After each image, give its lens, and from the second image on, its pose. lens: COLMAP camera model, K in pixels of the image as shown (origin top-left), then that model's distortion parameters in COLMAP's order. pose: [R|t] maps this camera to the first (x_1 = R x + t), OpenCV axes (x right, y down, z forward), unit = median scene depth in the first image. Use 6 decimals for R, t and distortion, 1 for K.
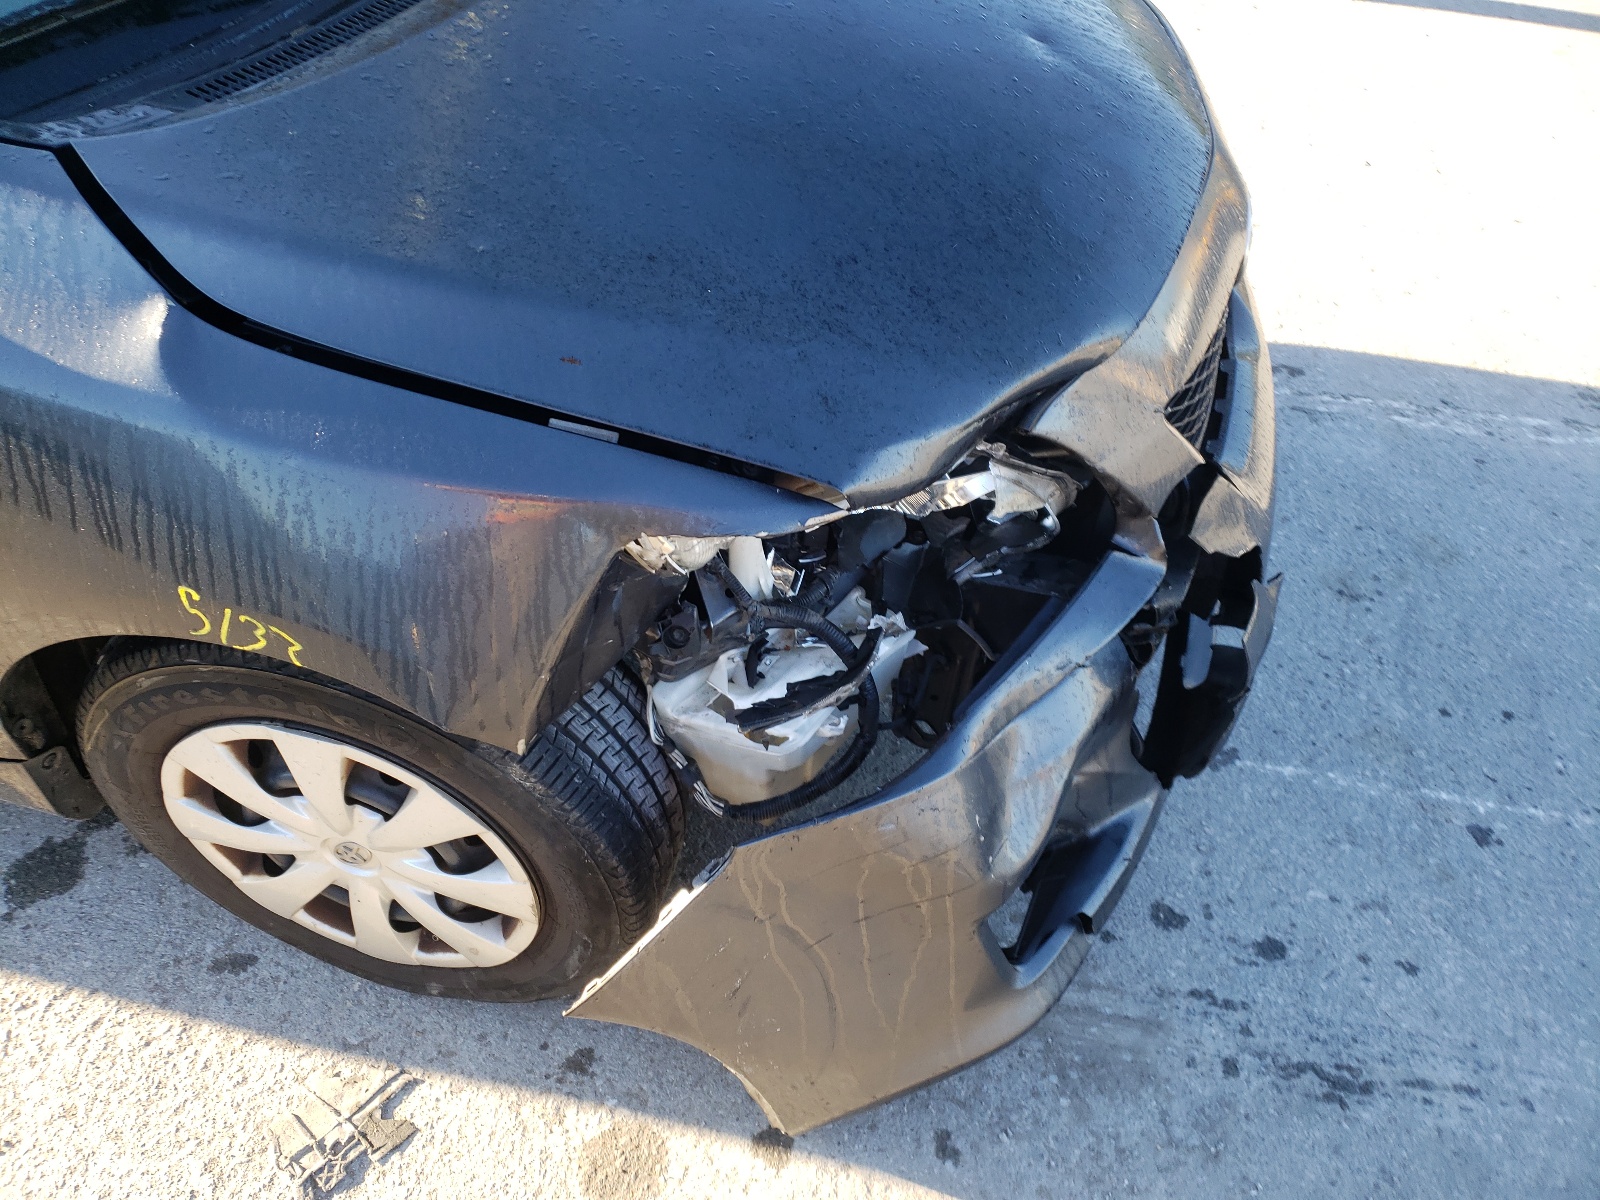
lens RADIAL K [[1254.1, 0, 800.0], [0, 1254.1, 600.0], [0, 0, 1]] dist [0.012538, 0.010891]
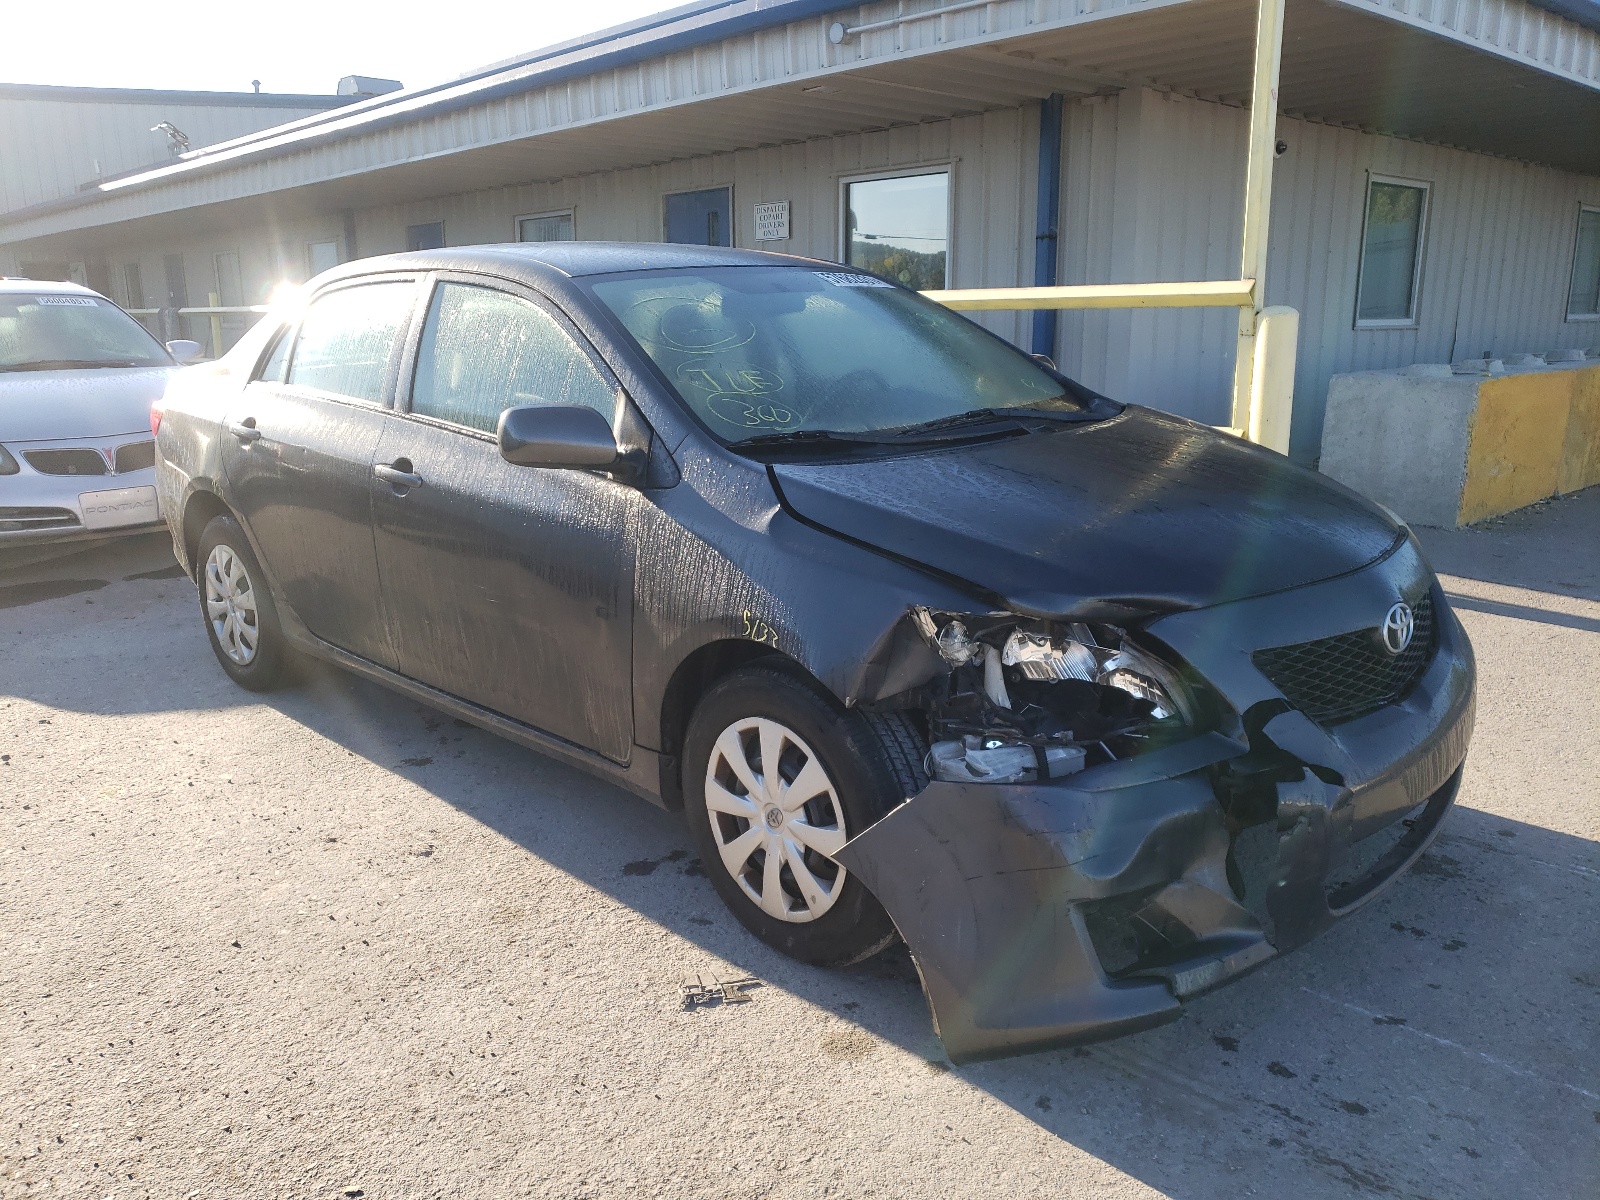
lens RADIAL K [[1254.1, 0, 800.0], [0, 1254.1, 600.0], [0, 0, 1]] dist [0.012538, 0.010891]
pose [[0.847689, 0.077314, -0.524829, 0.590865], [-0.343773, 0.833546, -0.432460, 0.665346], [0.404033, 0.547014, 0.733167, -0.510361]]
